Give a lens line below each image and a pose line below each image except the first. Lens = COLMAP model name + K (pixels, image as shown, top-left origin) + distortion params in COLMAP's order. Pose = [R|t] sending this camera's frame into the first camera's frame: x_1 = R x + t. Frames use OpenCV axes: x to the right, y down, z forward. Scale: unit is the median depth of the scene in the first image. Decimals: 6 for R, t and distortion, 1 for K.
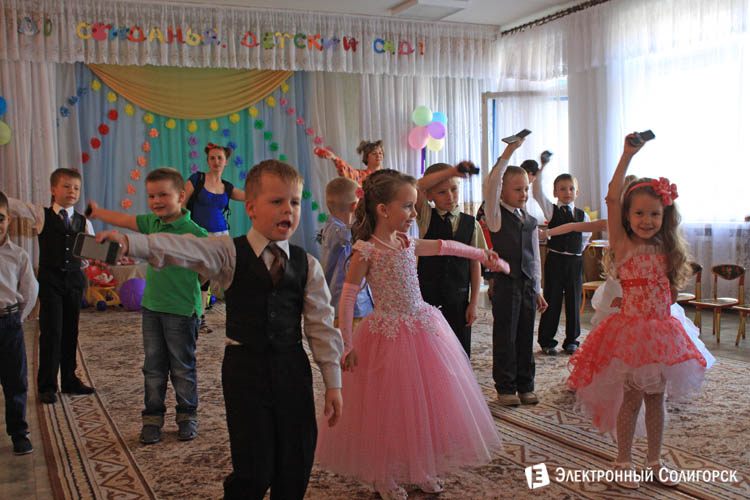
lens RADIAL K [[813.2, 0, 375.0], [0, 813.2, 250.0], [0, 0, 1]] dist [-0.135376, 0.200672]
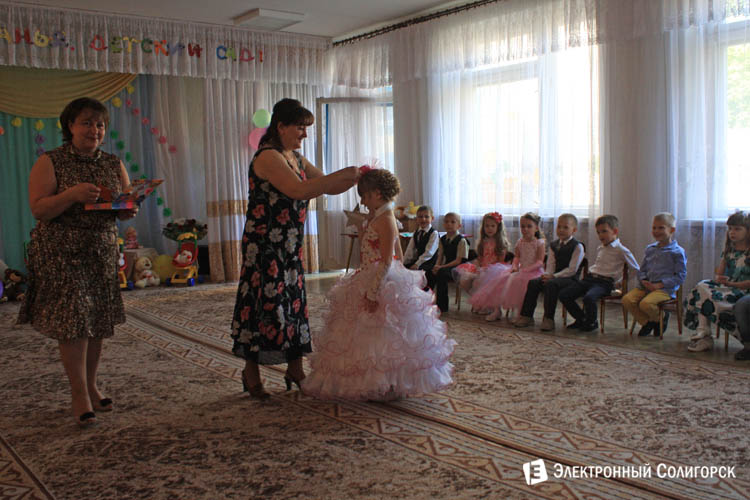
lens RADIAL K [[749.0, 0, 375.0], [0, 749.0, 250.0], [0, 0, 1]] dist [-0.148292, 0.170378]
pose [[0.974360, -0.016016, 0.224424, -0.021173], [0.012027, 0.999745, 0.019129, -0.006385], [-0.224673, -0.015939, 0.974304, -0.008905]]
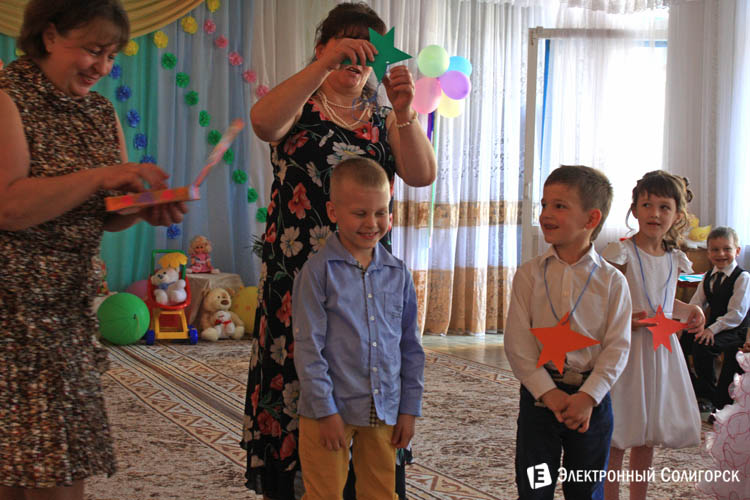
lens RADIAL K [[1196.0, 0, 375.0], [0, 1196.0, 250.0], [0, 0, 1]] dist [-0.013573, 0.017582]
pose [[0.997807, 0.045209, 0.048341, -0.025619], [-0.044822, 0.998954, -0.009073, -0.009081], [-0.048700, 0.006886, 0.998790, 0.081763]]
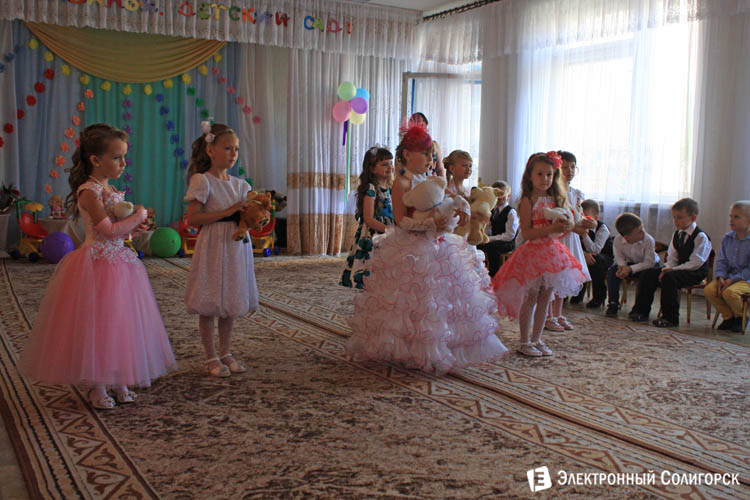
lens RADIAL K [[774.1, 0, 375.0], [0, 774.1, 250.0], [0, 0, 1]] dist [-0.128698, 0.141903]
pose [[0.993575, 0.036659, 0.107074, -0.005820], [-0.040265, 0.998686, 0.031710, 0.010882], [-0.105771, -0.035818, 0.993745, -0.023605]]
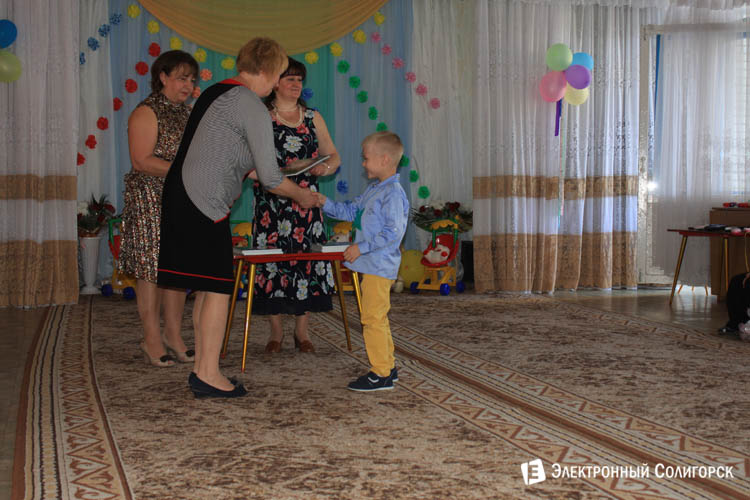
lens RADIAL K [[1096.7, 0, 375.0], [0, 1096.7, 250.0], [0, 0, 1]] dist [-0.036504, 0.049724]
pose [[0.990058, 0.034409, -0.136389, 0.035783], [-0.034687, 0.999398, 0.000338, 0.017598], [0.136319, 0.004397, 0.990655, -0.017940]]
